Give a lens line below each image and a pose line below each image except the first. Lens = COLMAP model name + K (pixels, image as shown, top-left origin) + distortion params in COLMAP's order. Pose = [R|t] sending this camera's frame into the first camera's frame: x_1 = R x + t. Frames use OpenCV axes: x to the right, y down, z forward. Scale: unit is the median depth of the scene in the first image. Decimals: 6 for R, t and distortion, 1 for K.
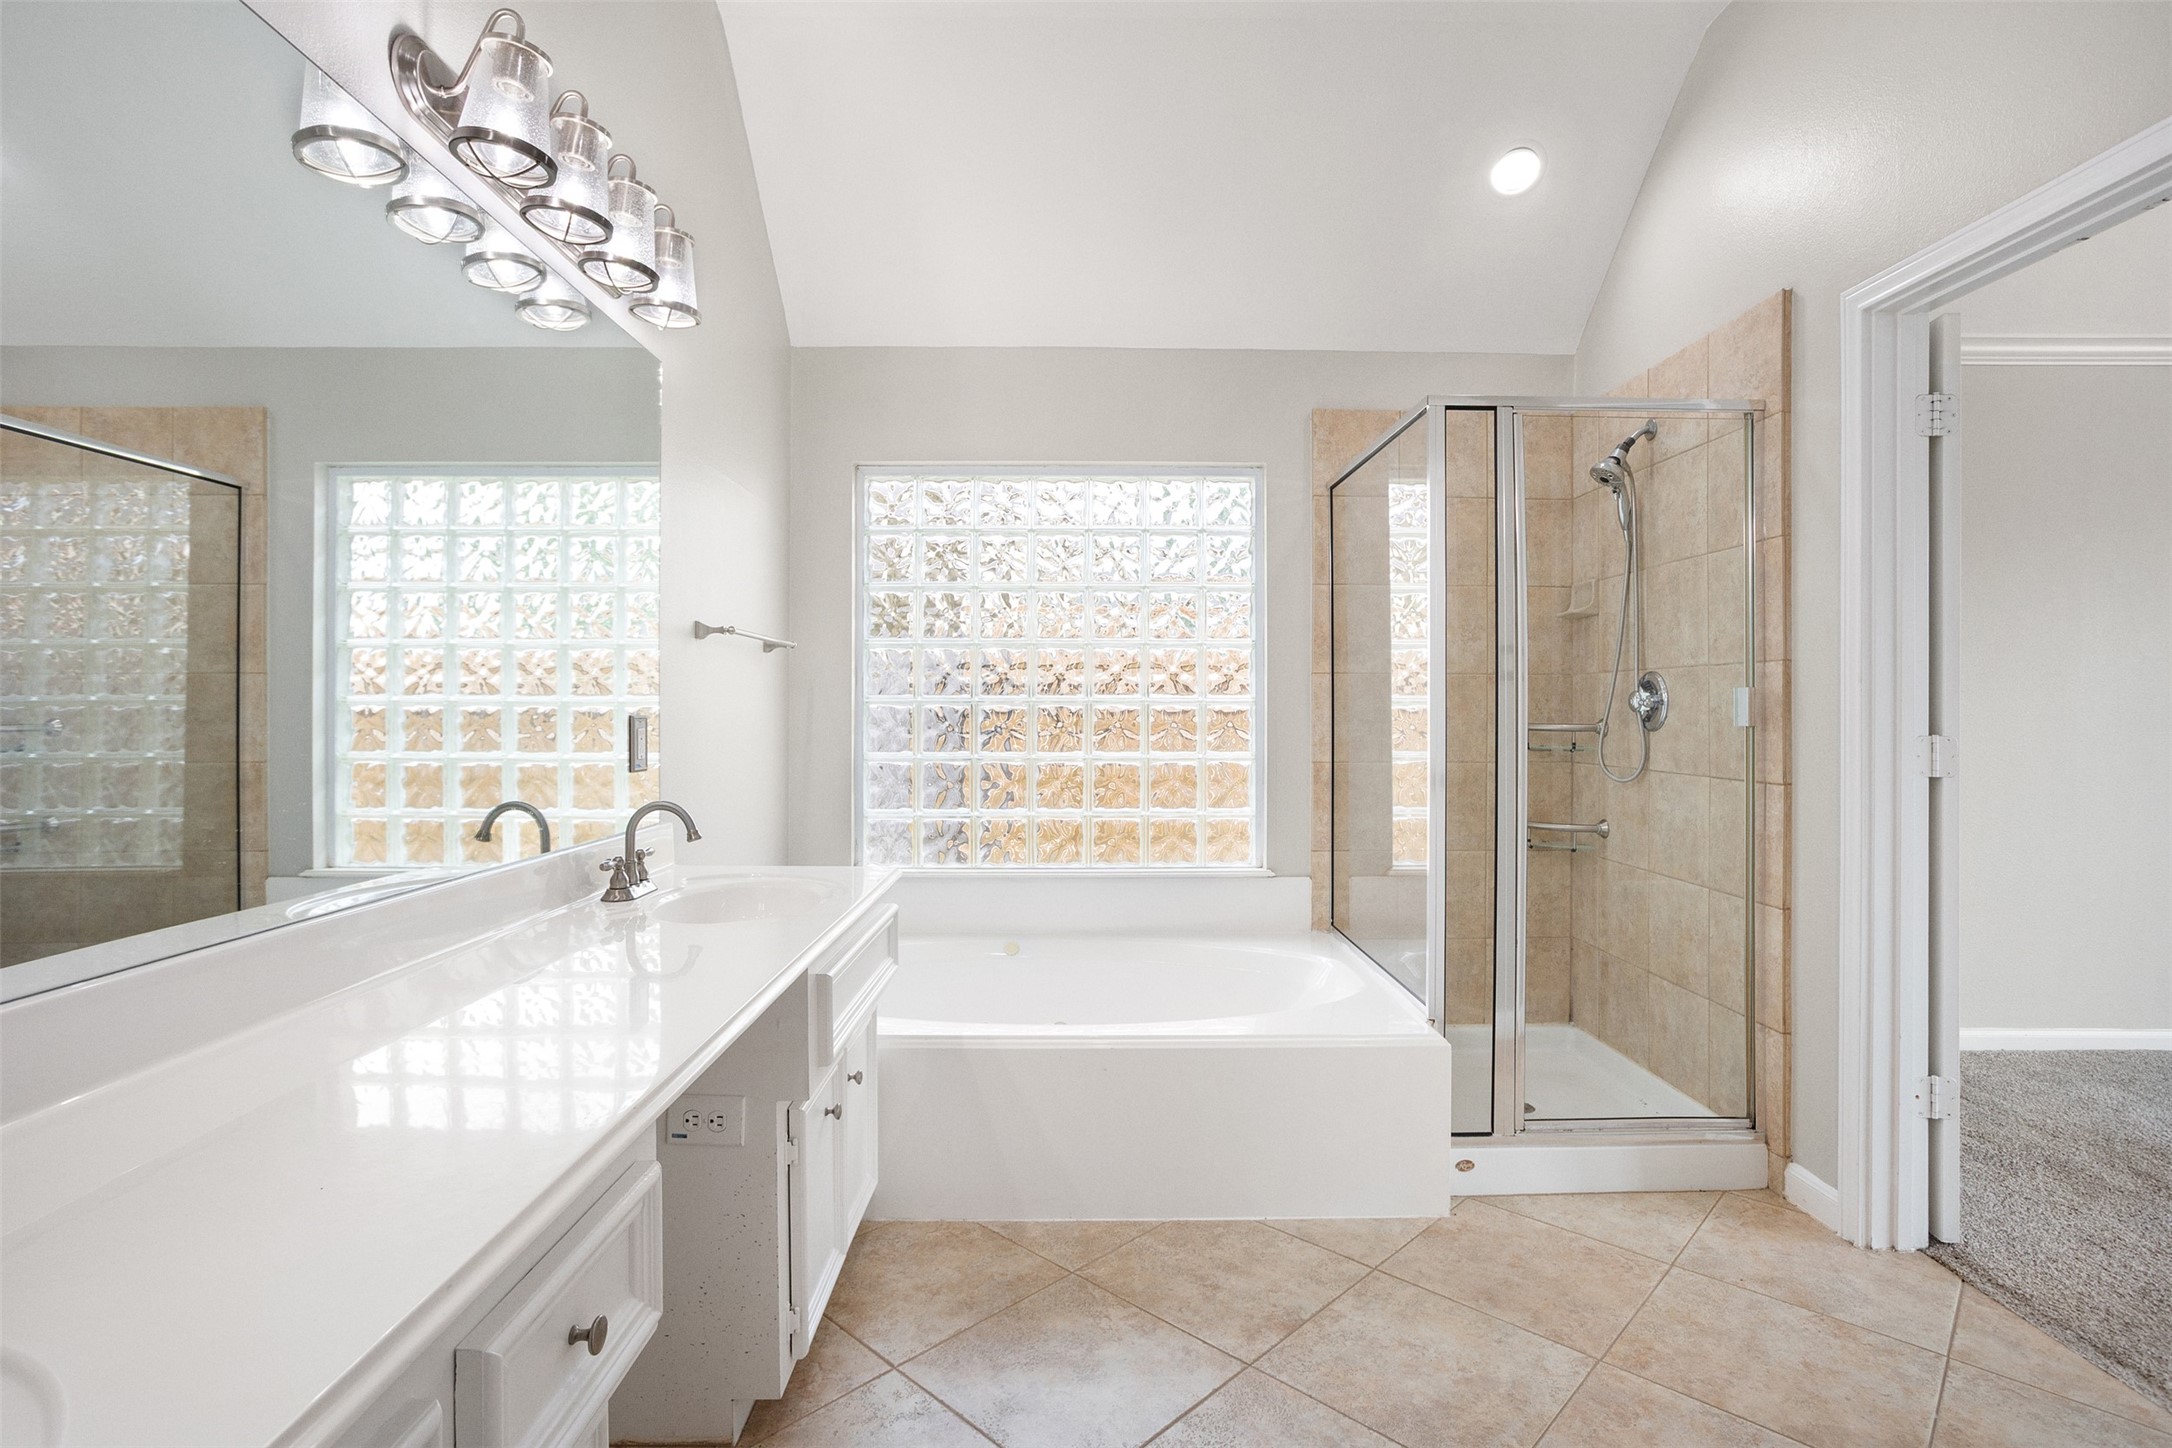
lens RADIAL K [[1070.6, 0, 1088.6], [0, 1070.6, 706.2], [0, 0, 1]] dist [-0.055536, 0.032060]
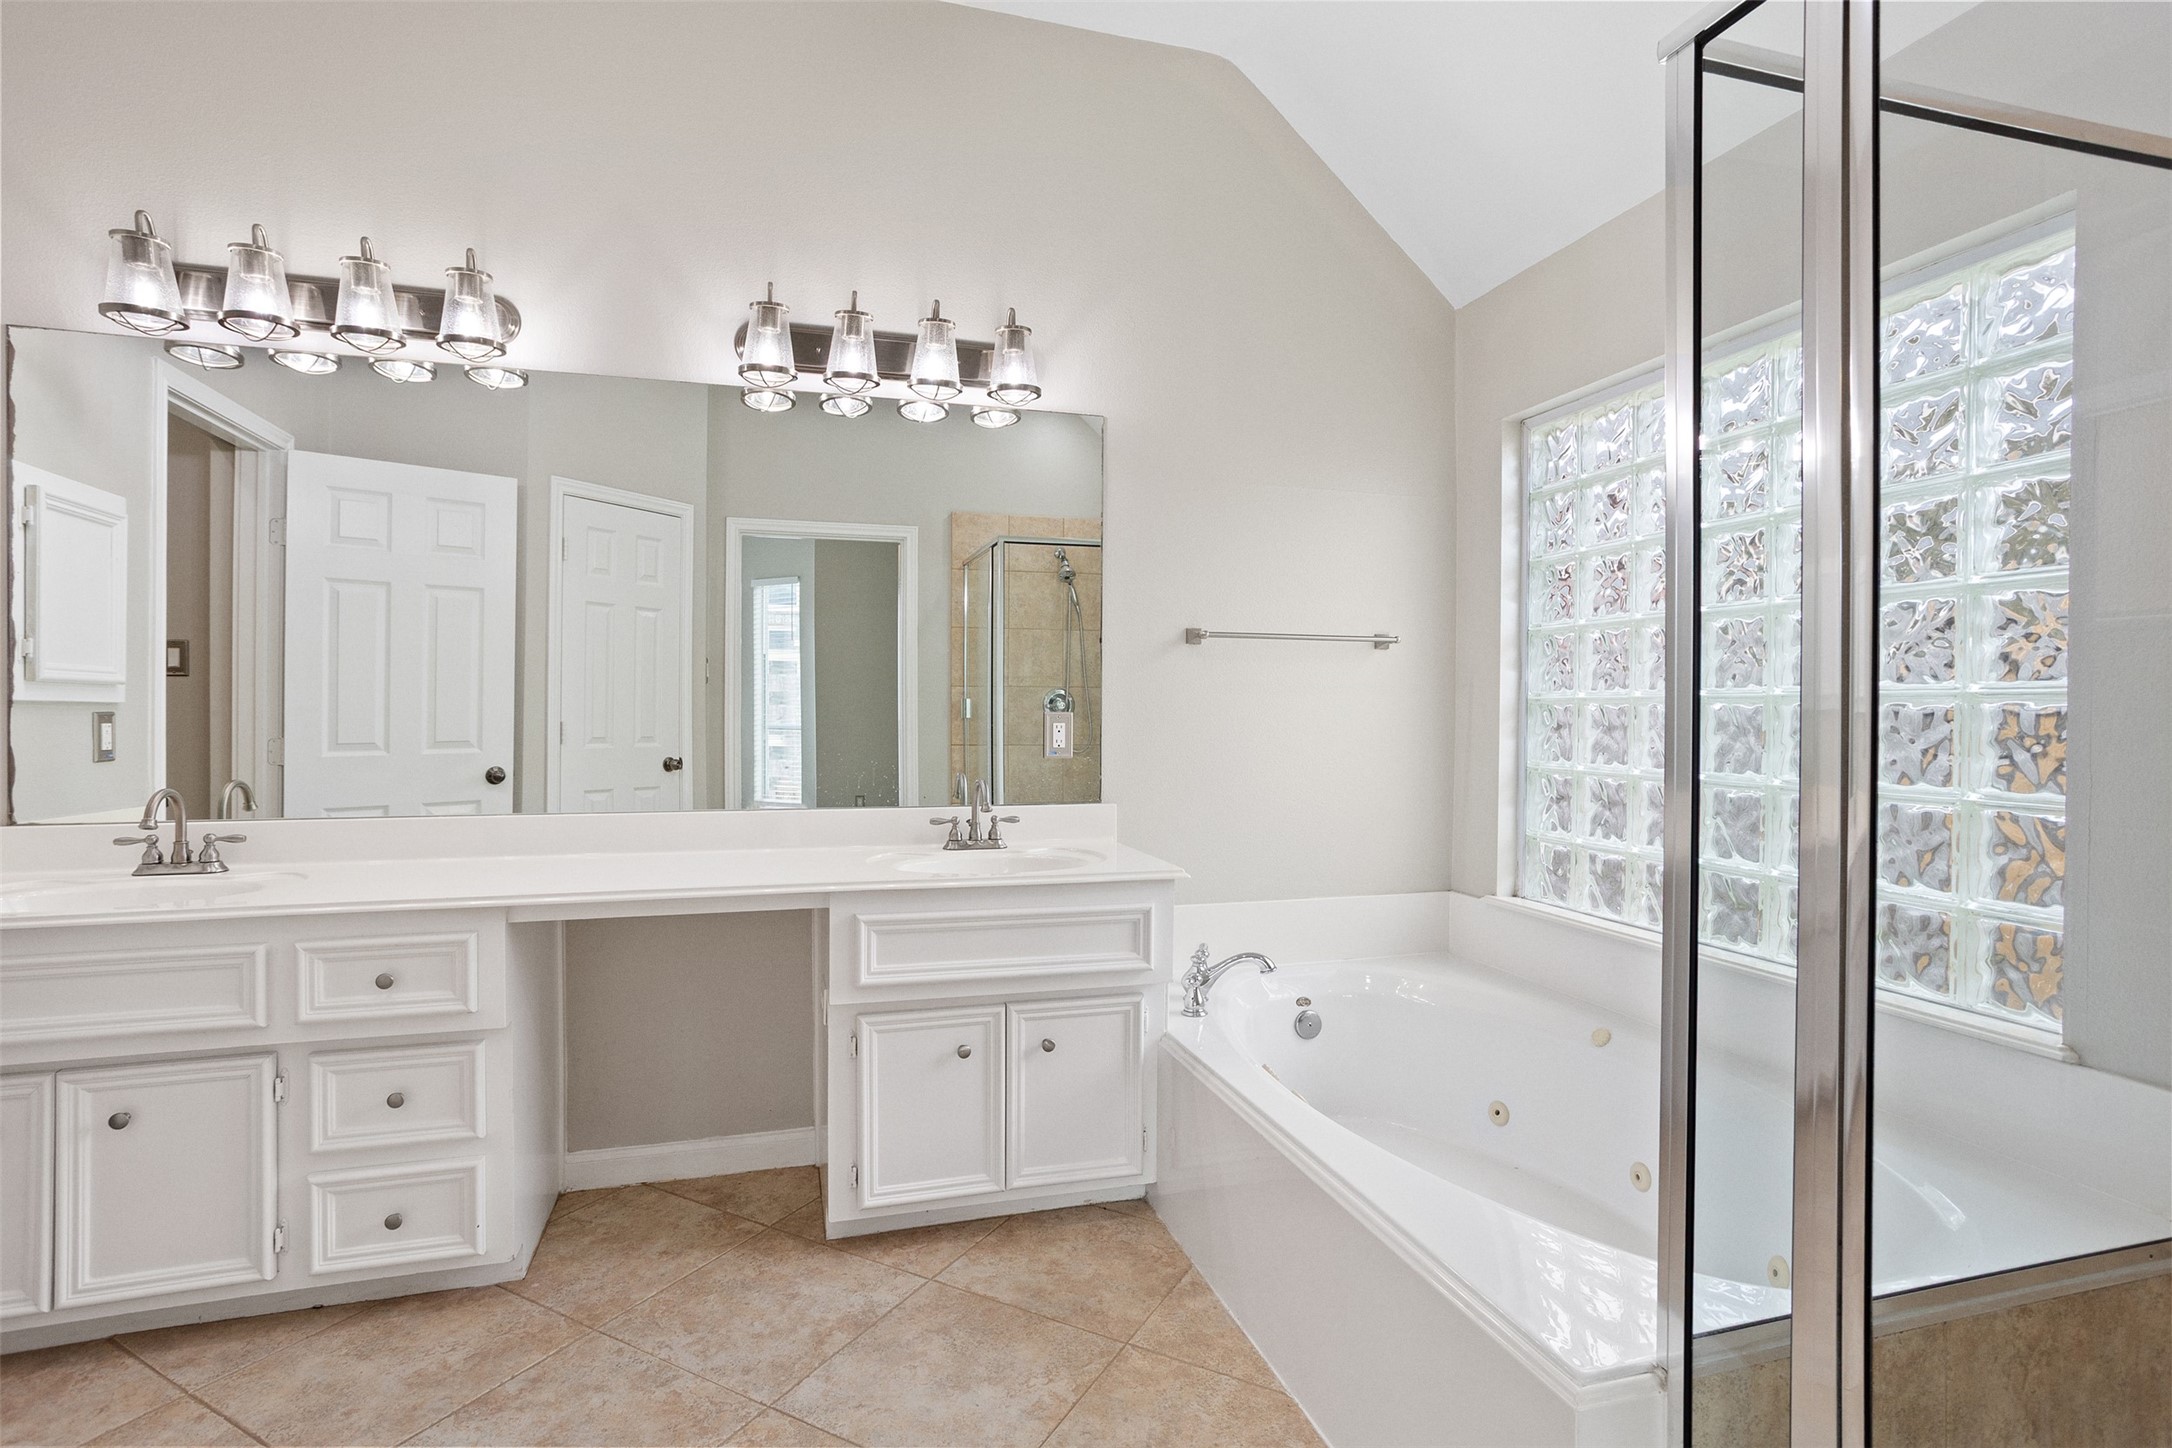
lens RADIAL K [[1070.6, 0, 1088.6], [0, 1070.6, 706.2], [0, 0, 1]] dist [-0.055536, 0.032060]
pose [[0.256171, -0.000854, -0.966631, 0.598048], [0.000427, 1.000000, -0.000770, 0.001924], [0.966631, -0.000215, 0.256171, 0.534520]]
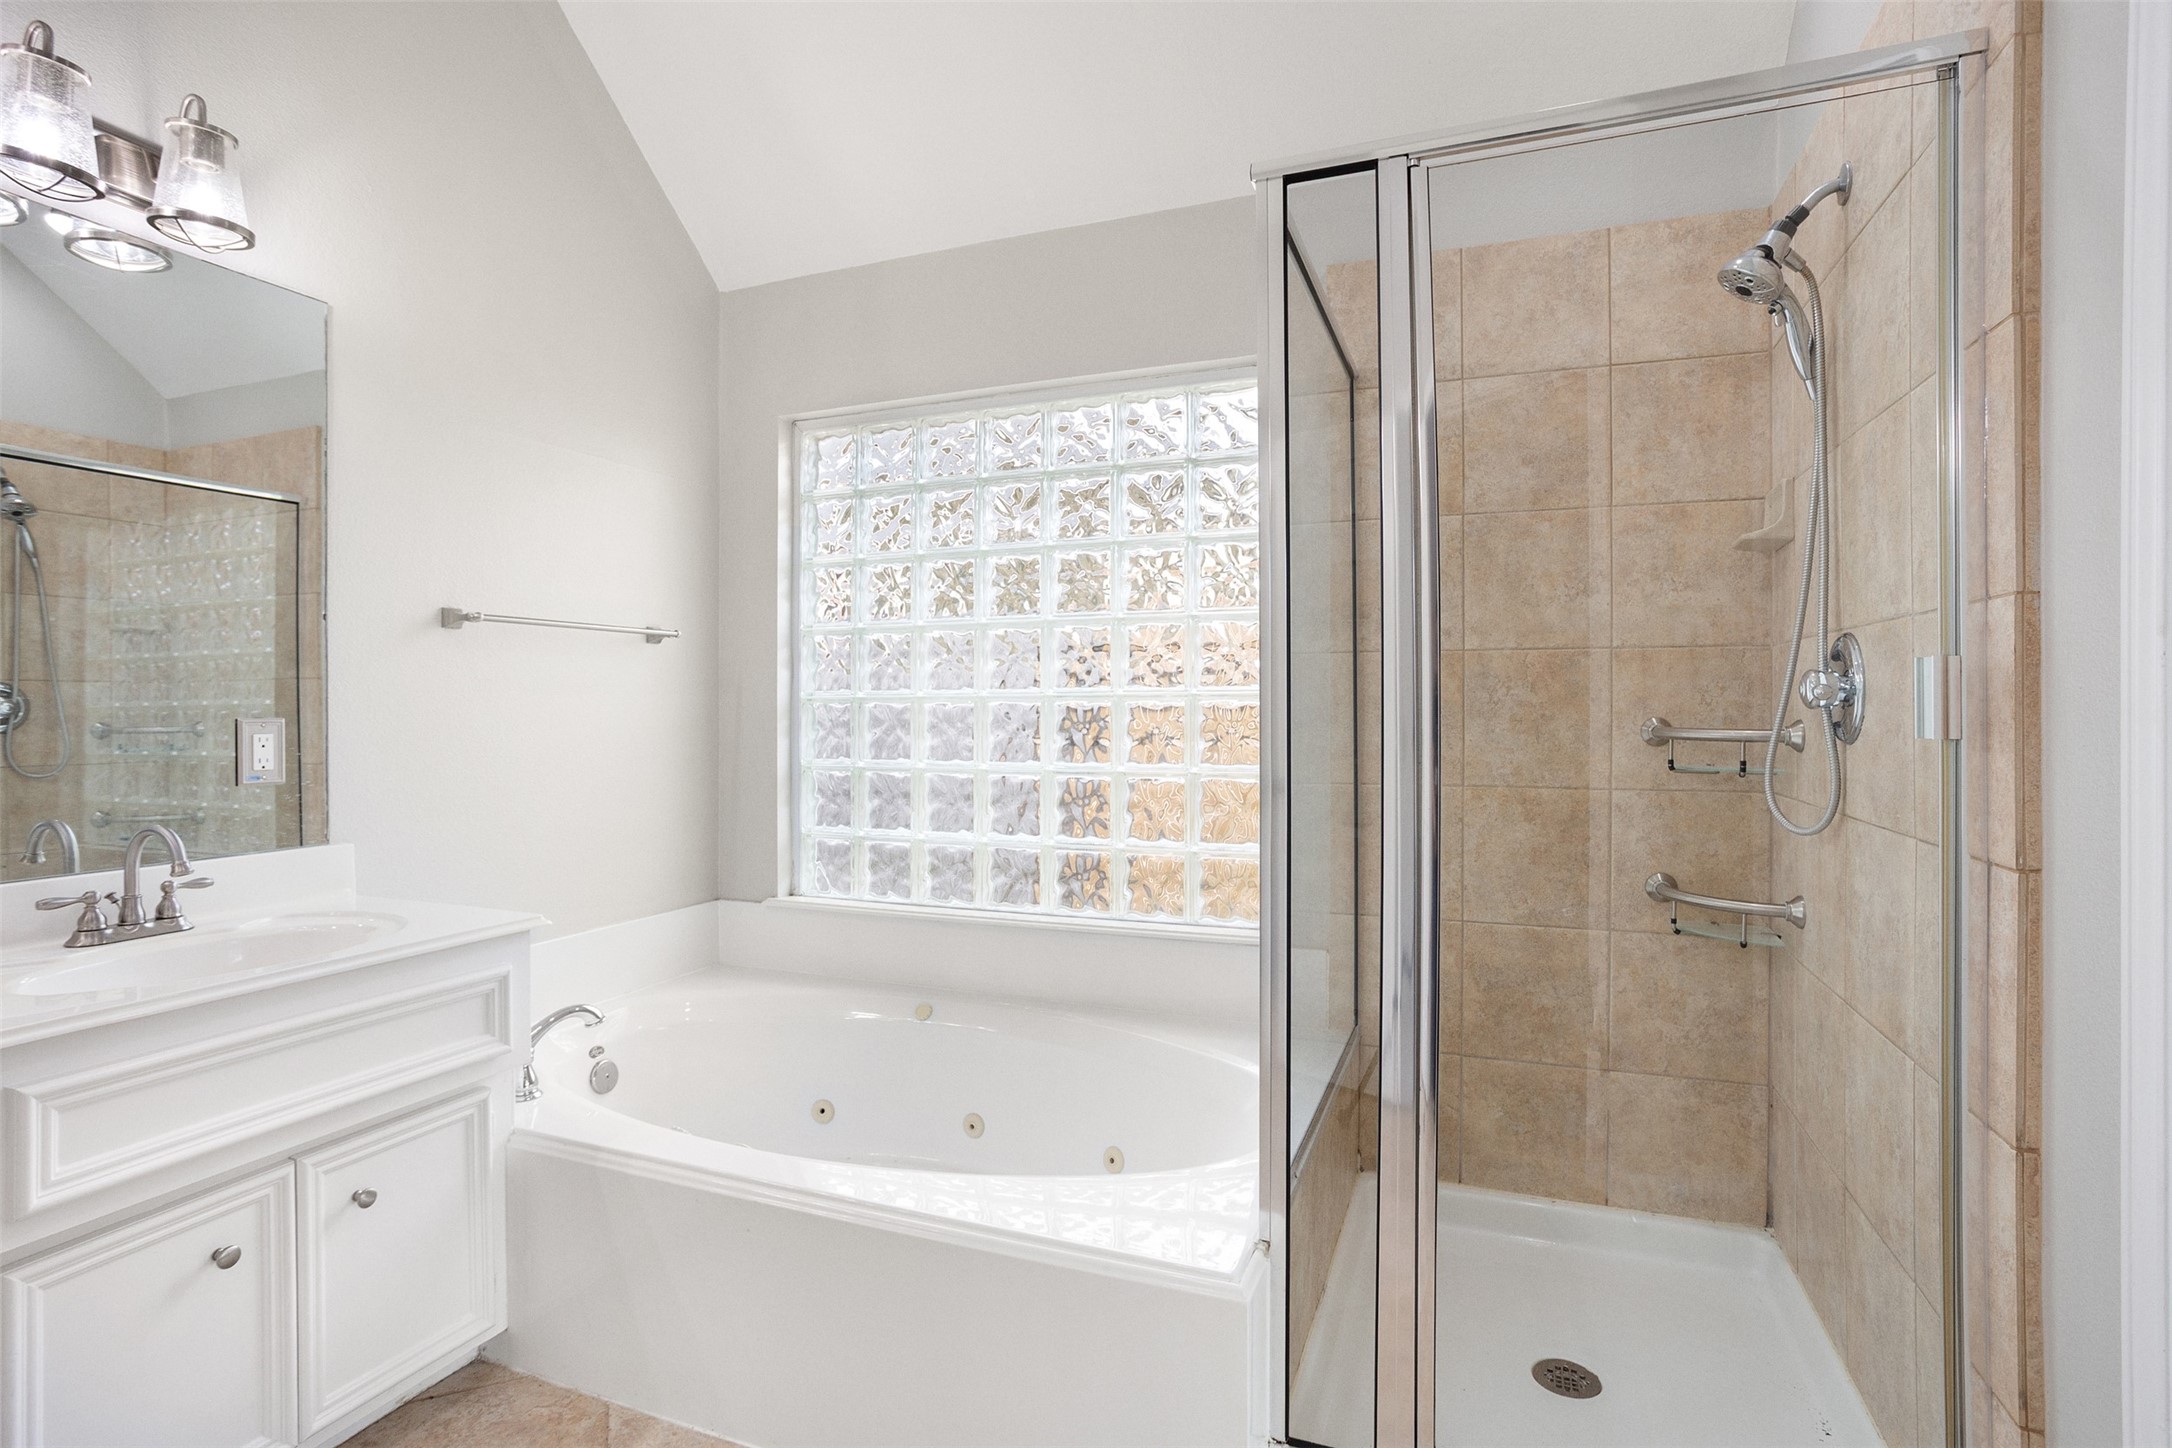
lens RADIAL K [[1070.6, 0, 1088.6], [0, 1070.6, 706.2], [0, 0, 1]] dist [-0.055536, 0.032060]
pose [[0.923513, -0.004734, -0.383538, 0.383634], [0.006272, 0.999977, 0.002758, 0.000635], [0.383516, -0.004953, 0.923521, 0.359859]]
